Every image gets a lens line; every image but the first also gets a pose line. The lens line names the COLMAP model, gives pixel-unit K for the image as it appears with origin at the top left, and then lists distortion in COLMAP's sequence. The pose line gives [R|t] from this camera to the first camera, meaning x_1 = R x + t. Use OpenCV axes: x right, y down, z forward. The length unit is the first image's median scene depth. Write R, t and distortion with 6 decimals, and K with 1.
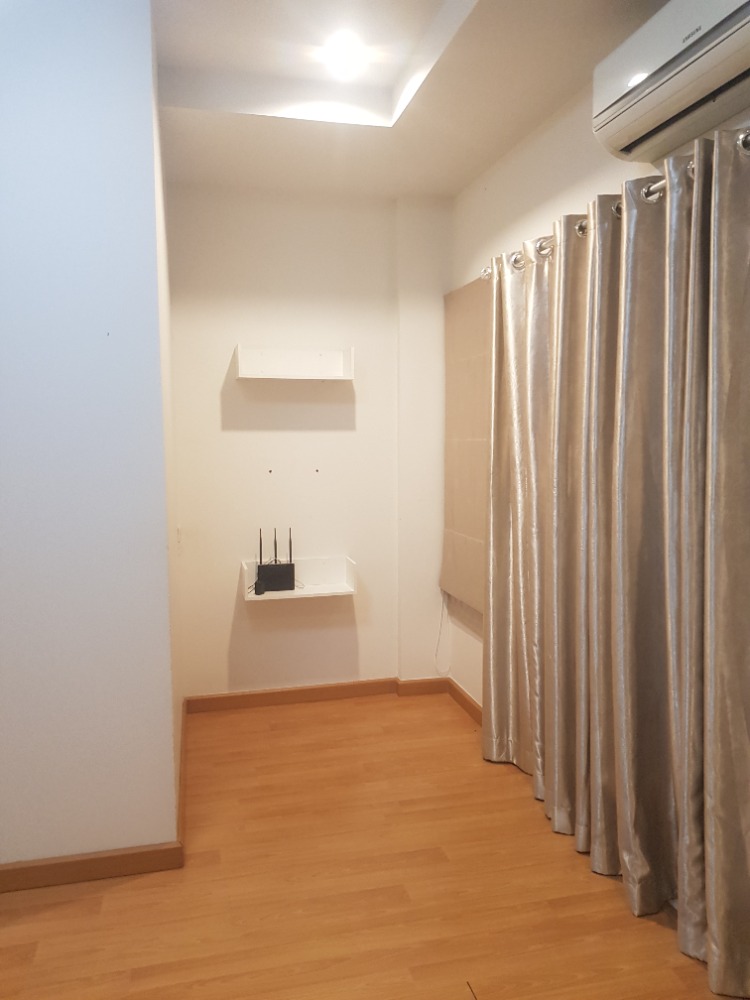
lens RADIAL K [[780.6, 0, 375.0], [0, 780.6, 483.4], [0, 0, 1]] dist [0.048226, -0.057745]
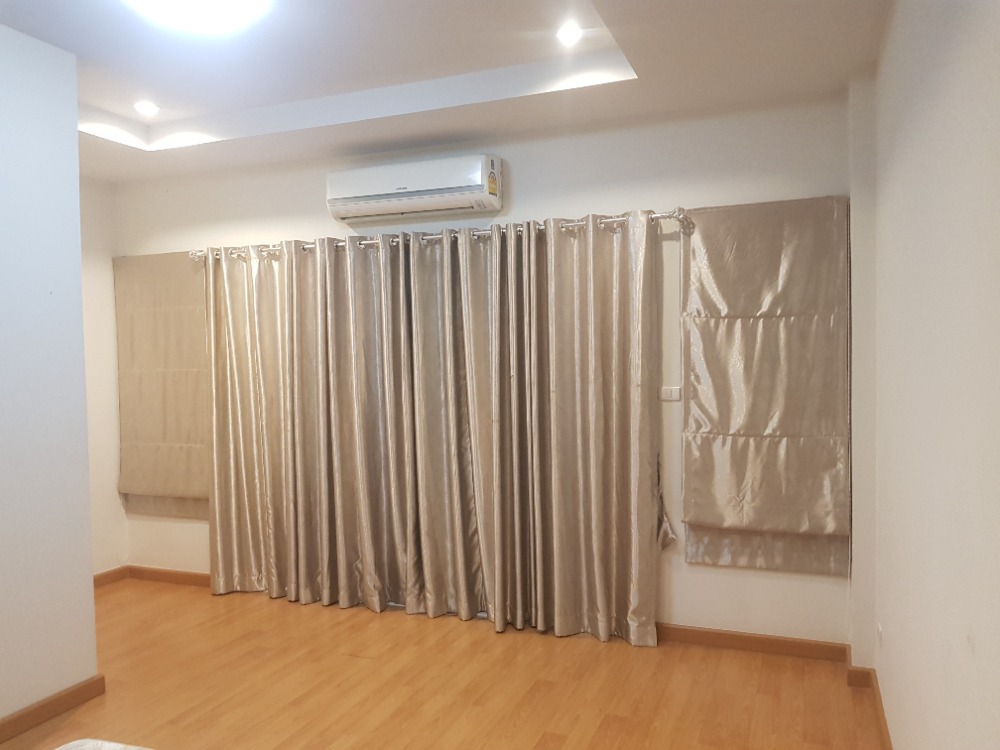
lens RADIAL K [[785.5, 0, 500.0], [0, 785.5, 375.0], [0, 0, 1]] dist [0.042280, -0.073991]
pose [[0.584633, -0.026564, 0.810863, -0.932981], [0.065645, 0.997736, -0.014645, 0.009138], [-0.808637, 0.061791, 0.585053, -0.369645]]
